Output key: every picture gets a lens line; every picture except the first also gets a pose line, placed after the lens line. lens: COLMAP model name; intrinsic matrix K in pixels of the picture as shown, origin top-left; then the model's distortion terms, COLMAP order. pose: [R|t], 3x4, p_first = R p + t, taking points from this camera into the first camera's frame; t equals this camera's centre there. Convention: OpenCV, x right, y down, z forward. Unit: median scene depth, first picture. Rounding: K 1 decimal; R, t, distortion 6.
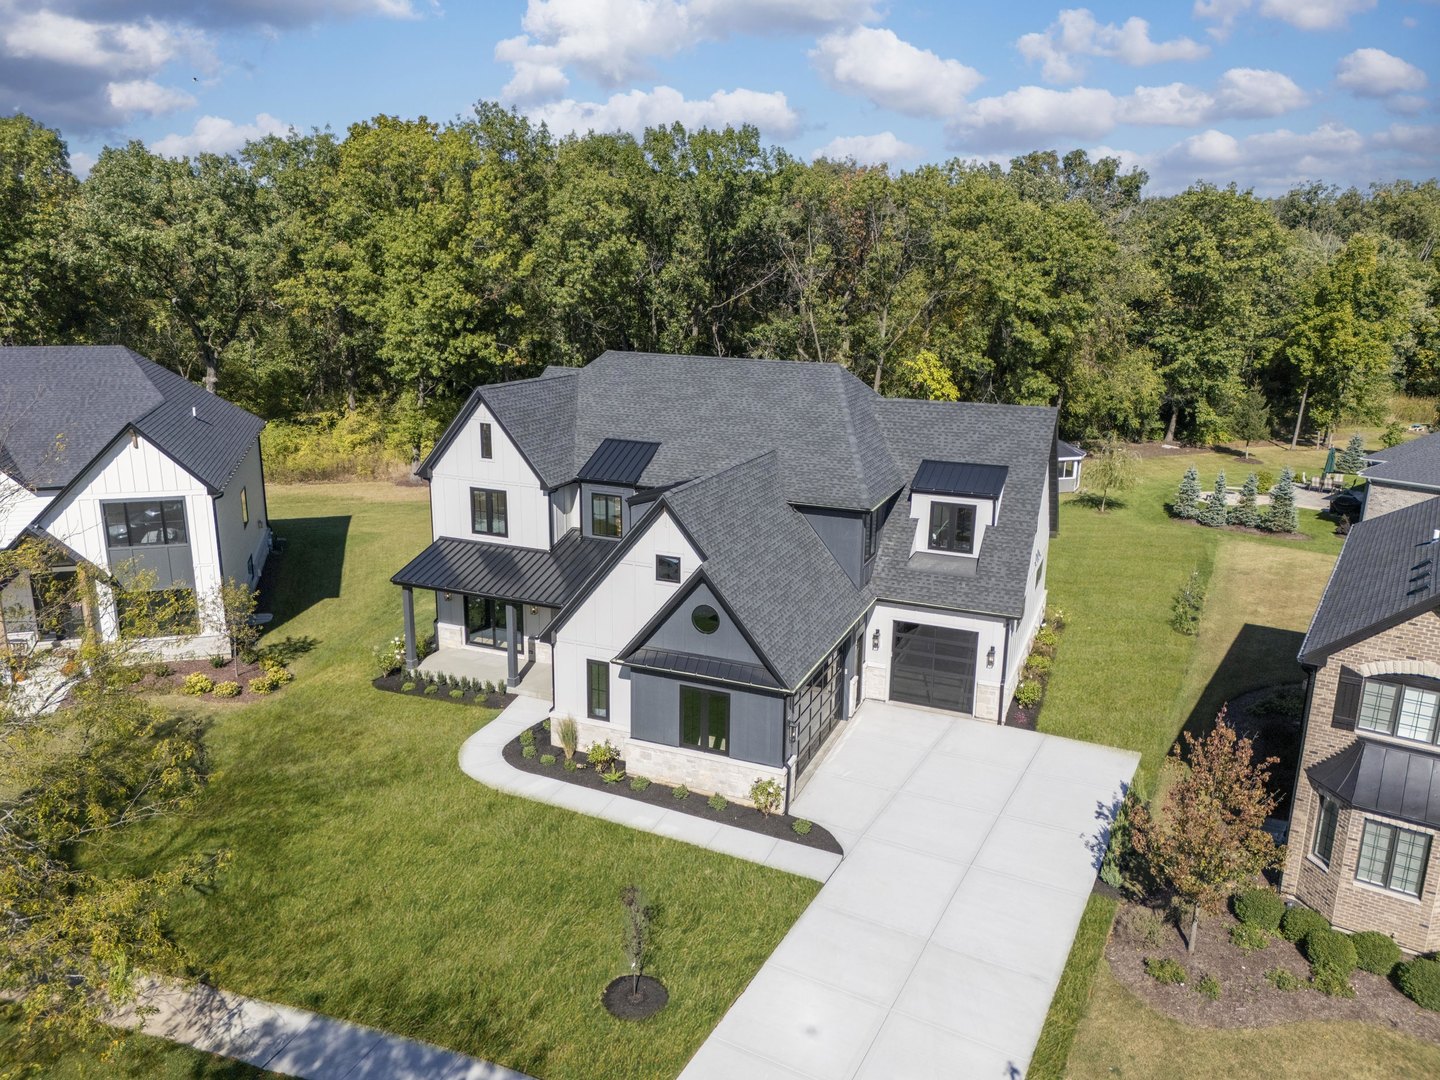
lens RADIAL K [[1054.5, 0, 718.6], [0, 1054.5, 544.2], [0, 0, 1]] dist [0.075453, -0.080146]
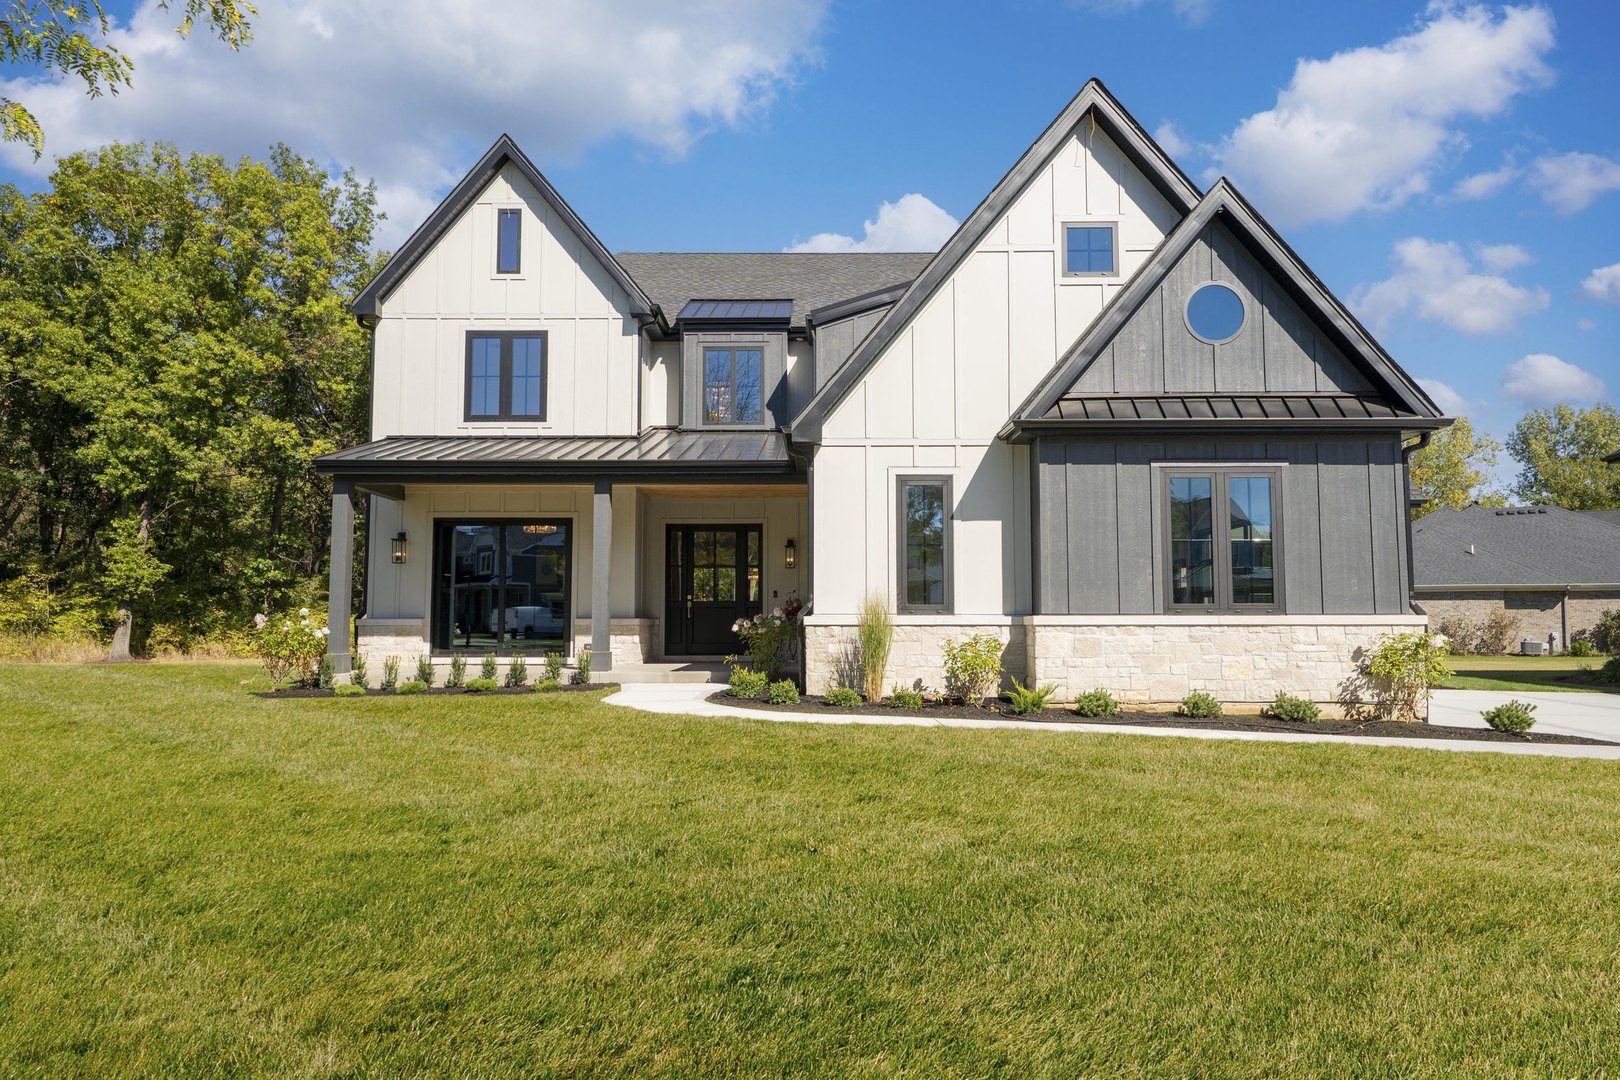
lens RADIAL K [[1062.6, 0, 834.6], [0, 1062.6, 545.2], [0, 0, 1]] dist [0.002624, 0.001189]
pose [[0.920495, 0.014737, 0.390476, -0.274559], [0.115367, 0.944494, -0.307607, 0.229651], [-0.373336, 0.328199, 0.867702, 0.523629]]
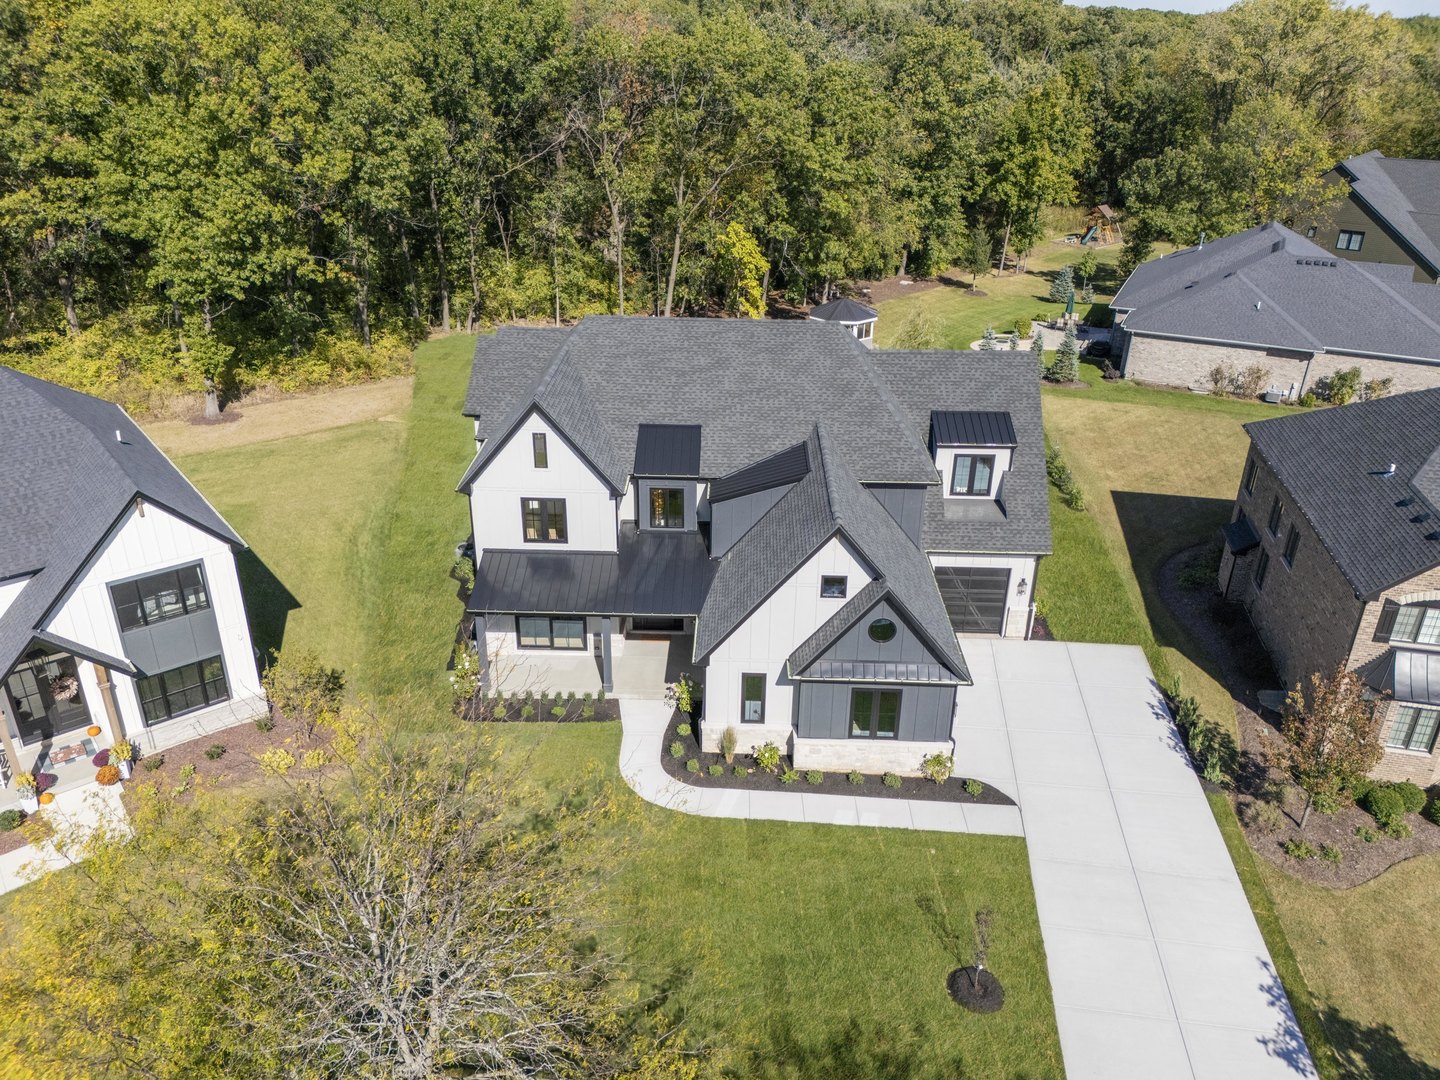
lens RADIAL K [[1054.1, 0, 720.7], [0, 1054.1, 546.1], [0, 0, 1]] dist [0.058553, -0.052743]
pose [[0.930274, -0.162689, 0.328820, -0.392852], [0.094325, 0.972232, 0.214169, -0.200854], [-0.354532, -0.168220, 0.919788, 0.058427]]
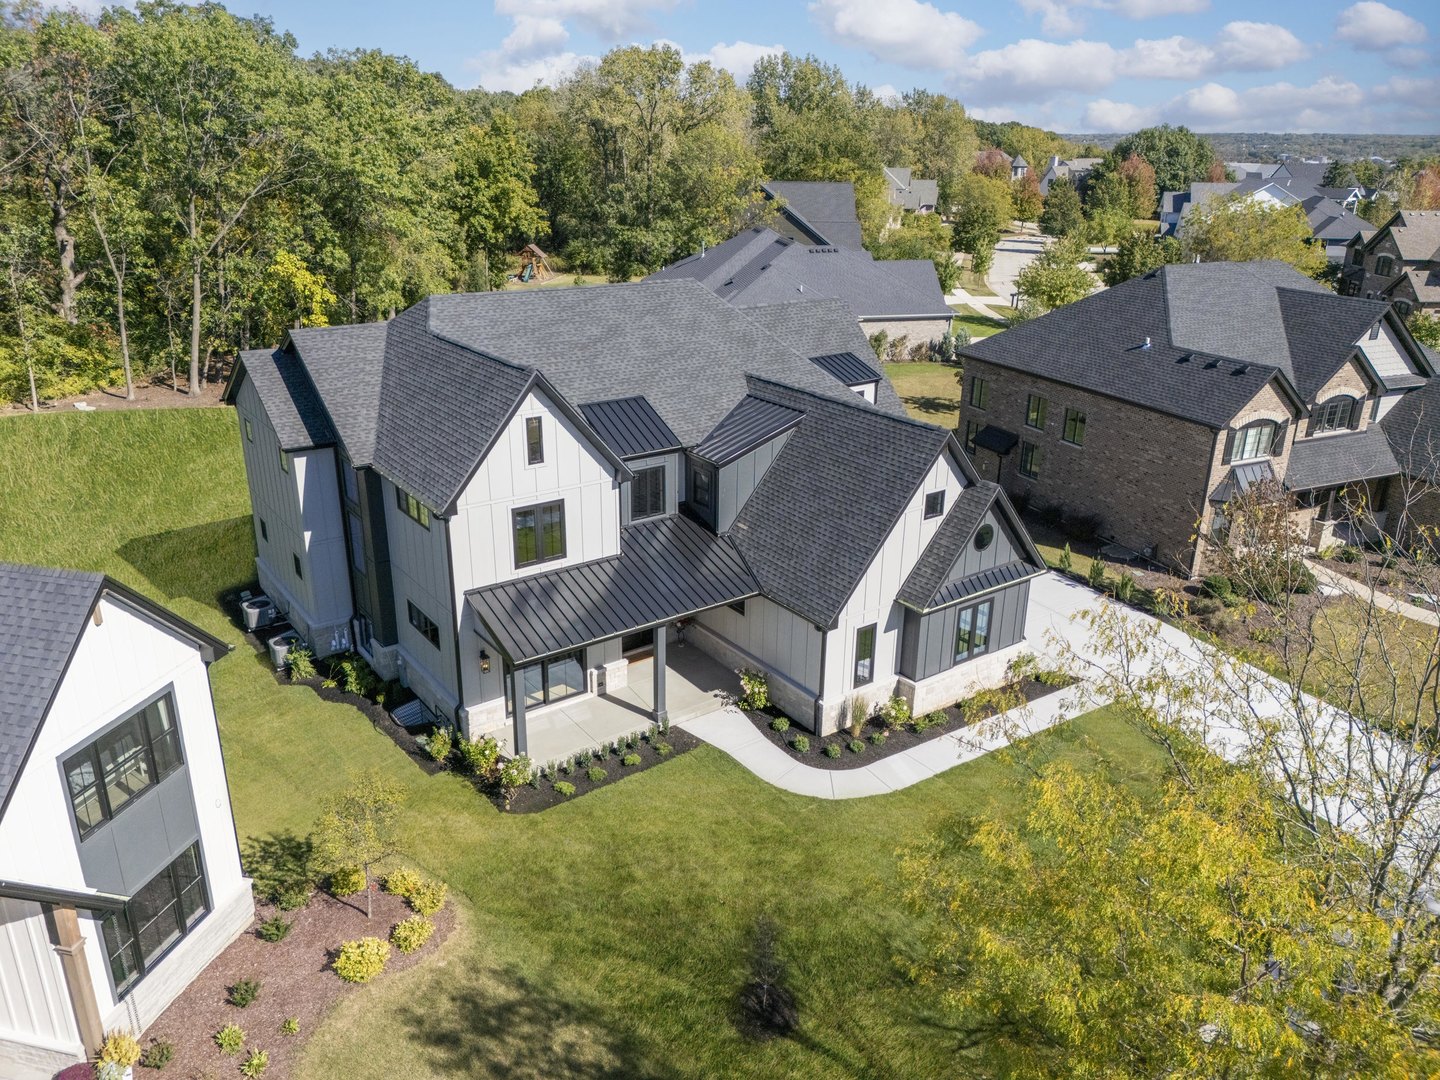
lens RADIAL K [[1054.5, 0, 718.6], [0, 1054.5, 544.2], [0, 0, 1]] dist [0.075453, -0.080146]
pose [[0.518012, -0.317299, 0.794346, -0.758322], [0.215696, 0.947098, 0.237655, -0.176047], [-0.827731, 0.048229, 0.559049, 0.484537]]
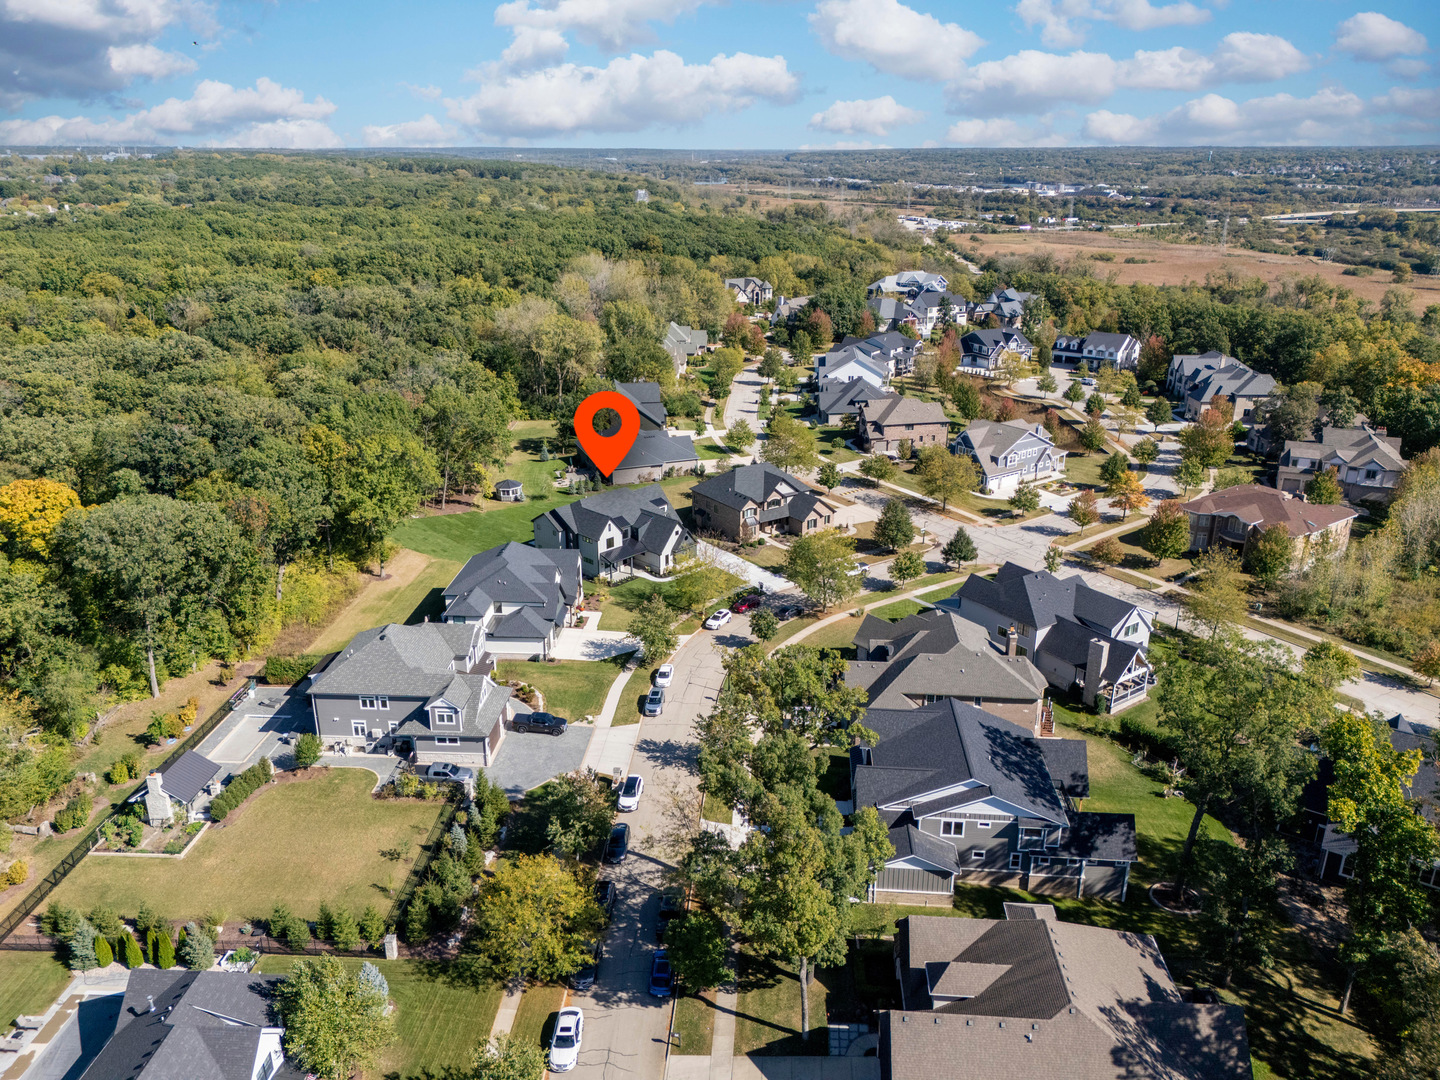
lens RADIAL K [[1054.5, 0, 718.6], [0, 1054.5, 544.2], [0, 0, 1]] dist [0.075453, -0.080146]
pose [[0.360958, -0.341979, 0.867618, -3.917445], [0.246982, 0.932174, 0.264671, -1.090884], [-0.899283, 0.118751, 0.420938, -1.269073]]
